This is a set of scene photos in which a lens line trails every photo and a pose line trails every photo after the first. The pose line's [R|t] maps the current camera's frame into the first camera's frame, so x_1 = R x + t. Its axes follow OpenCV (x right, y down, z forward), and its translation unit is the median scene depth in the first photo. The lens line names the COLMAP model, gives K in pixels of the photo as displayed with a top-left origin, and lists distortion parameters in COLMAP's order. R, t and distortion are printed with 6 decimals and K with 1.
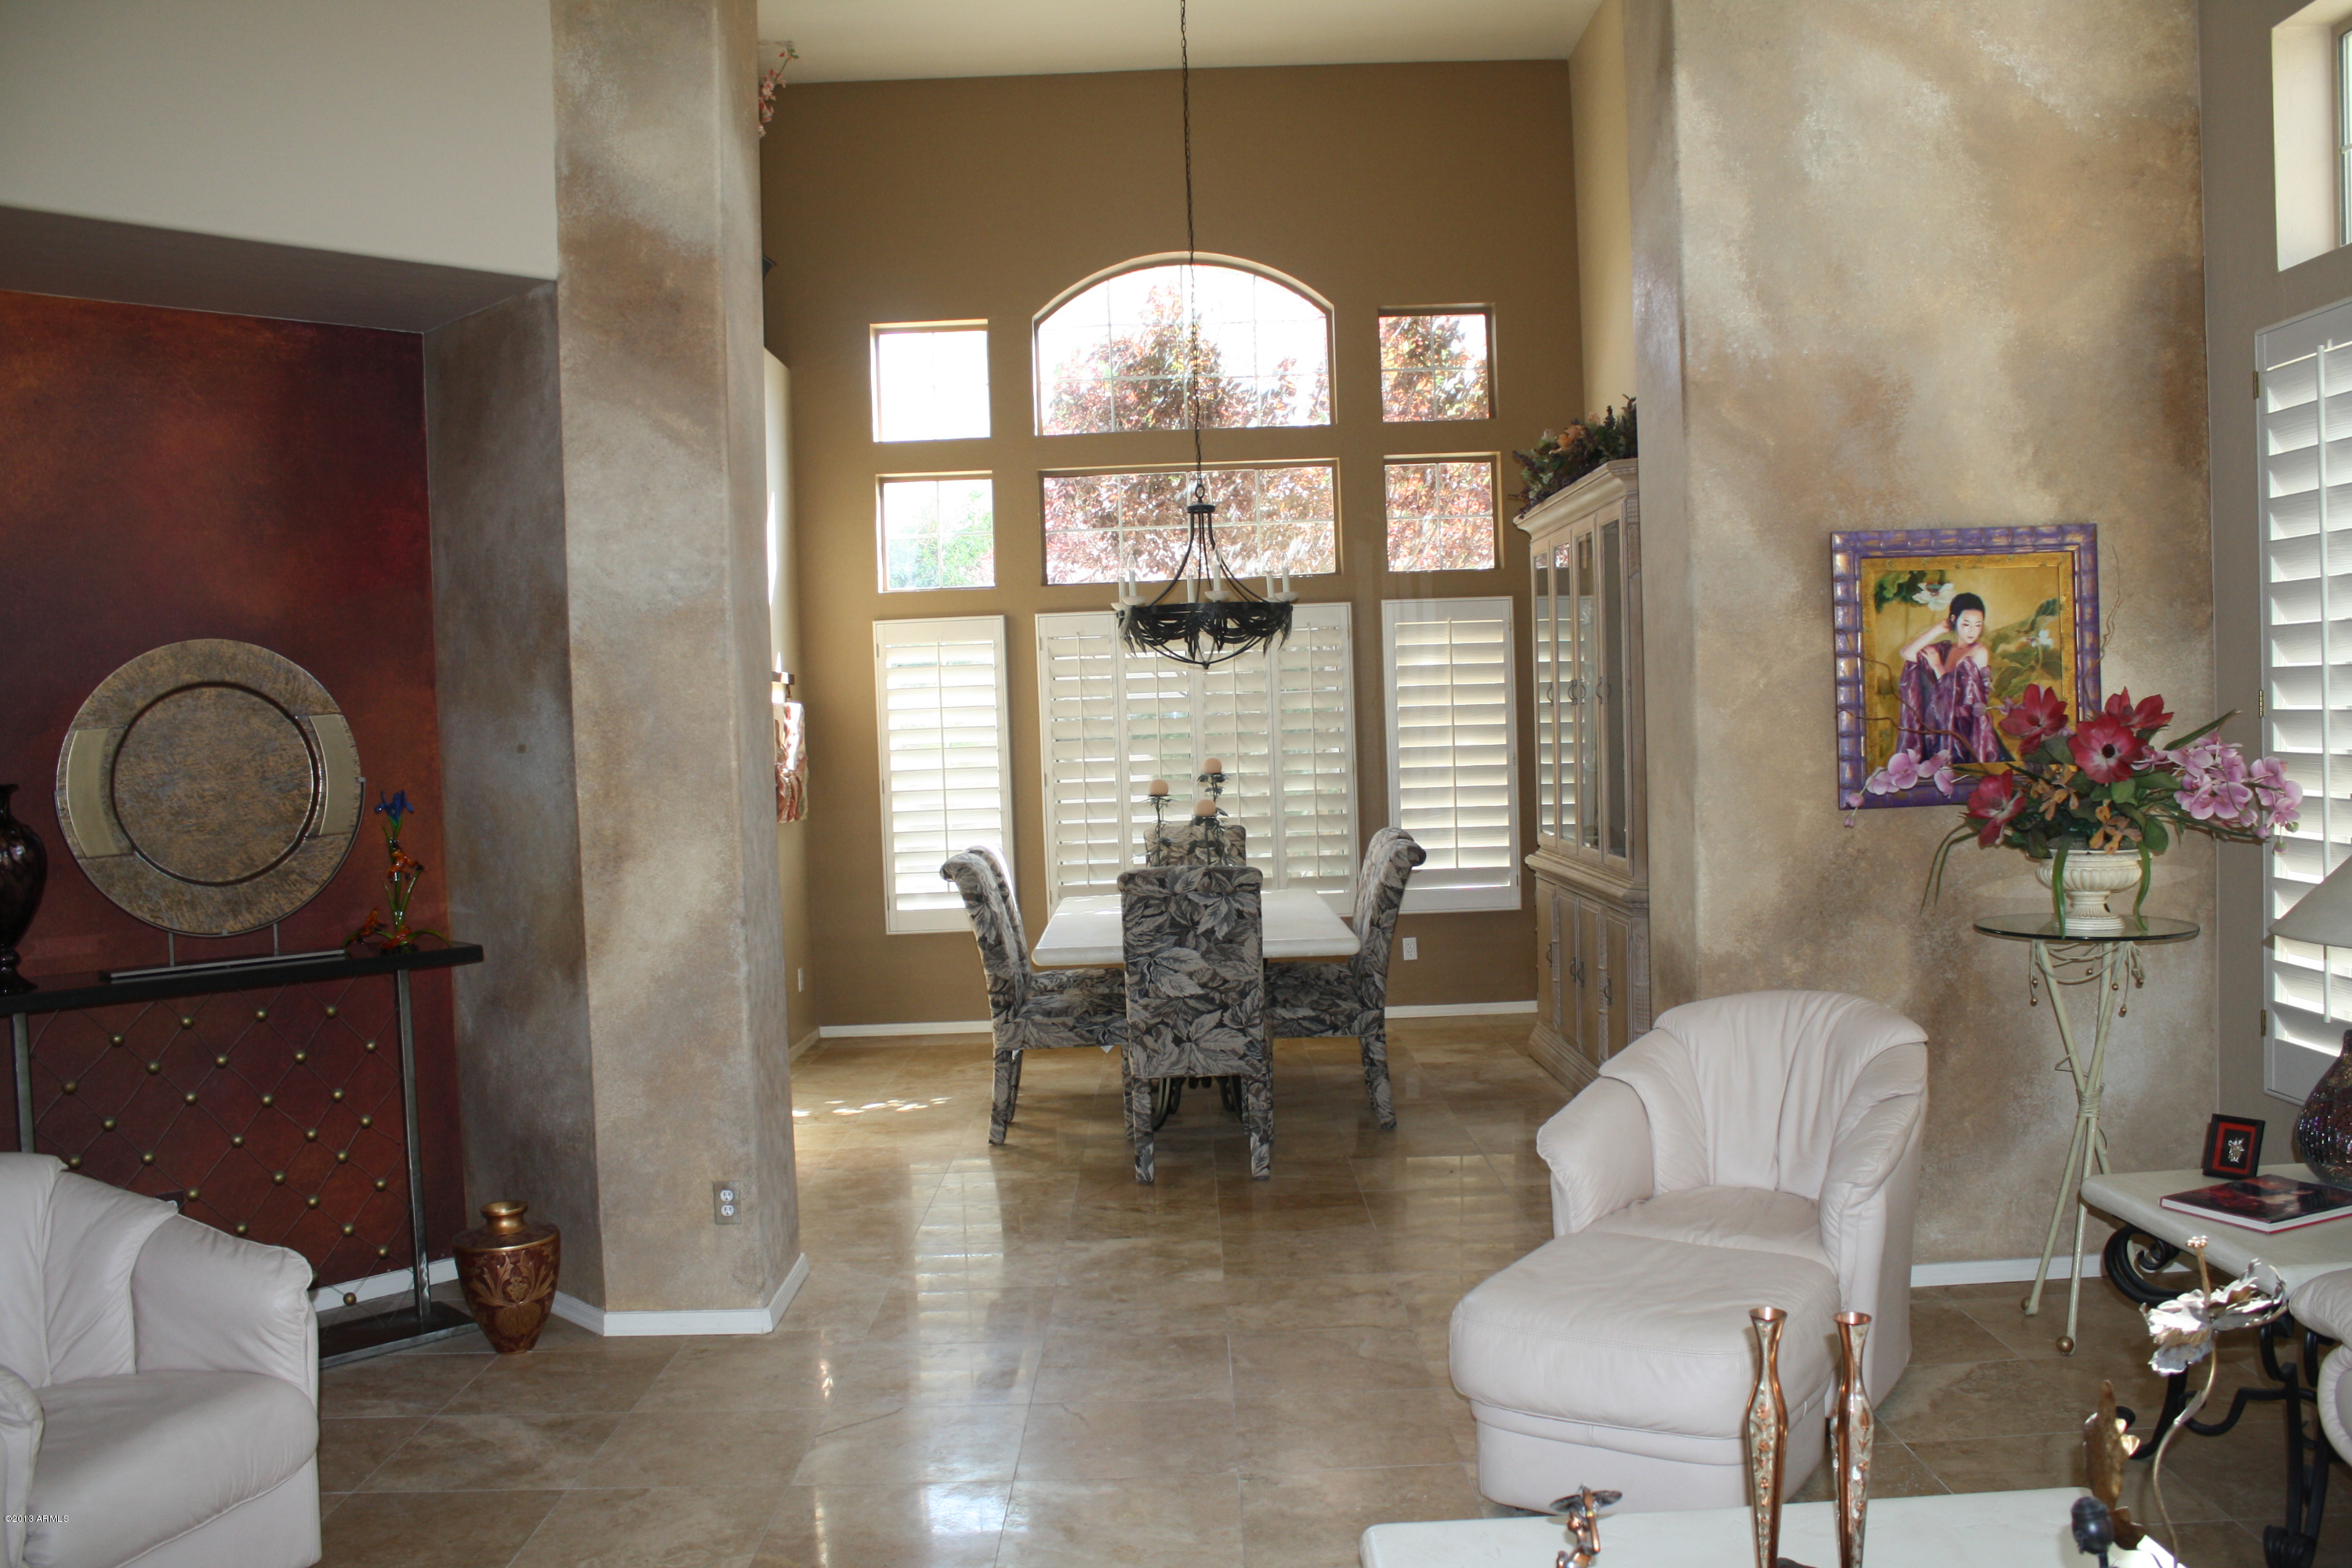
lens RADIAL K [[1972.0, 0, 1179.2], [0, 1972.0, 790.6], [0, 0, 1]] dist [-0.164662, 0.139020]
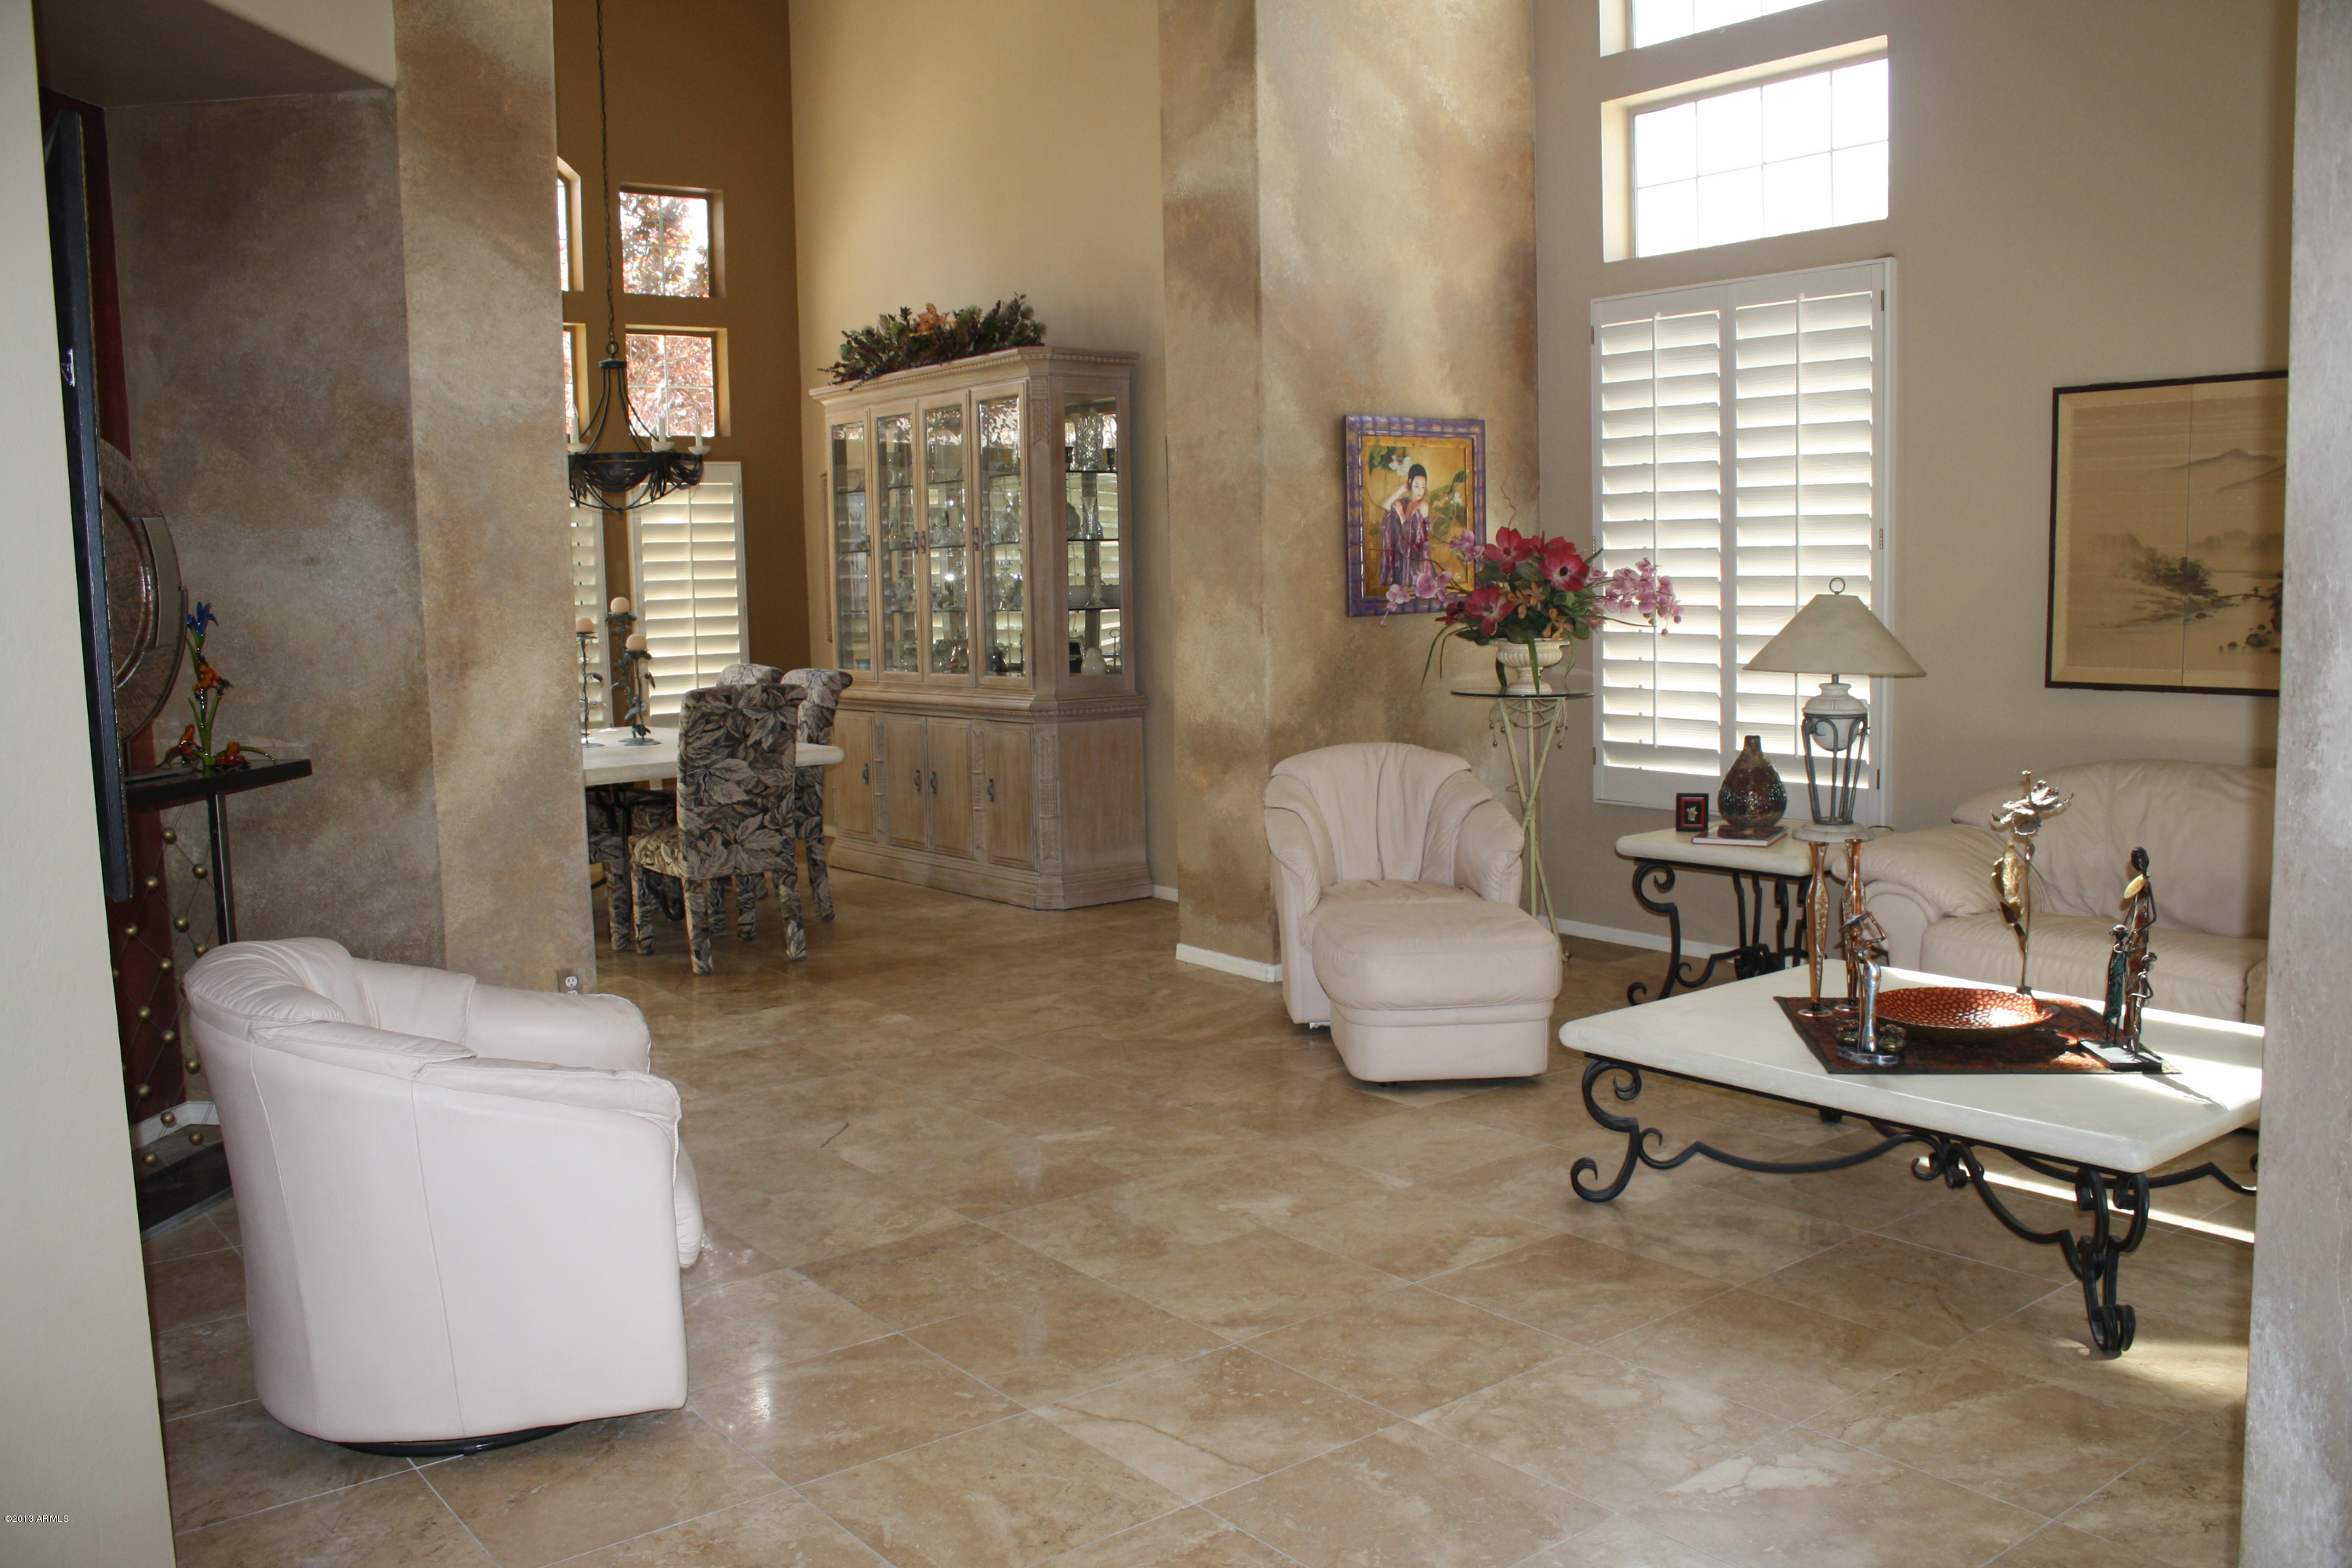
lens RADIAL K [[1972.0, 0, 1196.9], [0, 1972.0, 791.1], [0, 0, 1]] dist [-0.164662, 0.139020]
pose [[0.787957, -0.052615, 0.613478, -0.612992], [0.019065, 0.997949, 0.061102, 0.046101], [-0.615435, -0.036450, 0.787345, -0.043807]]
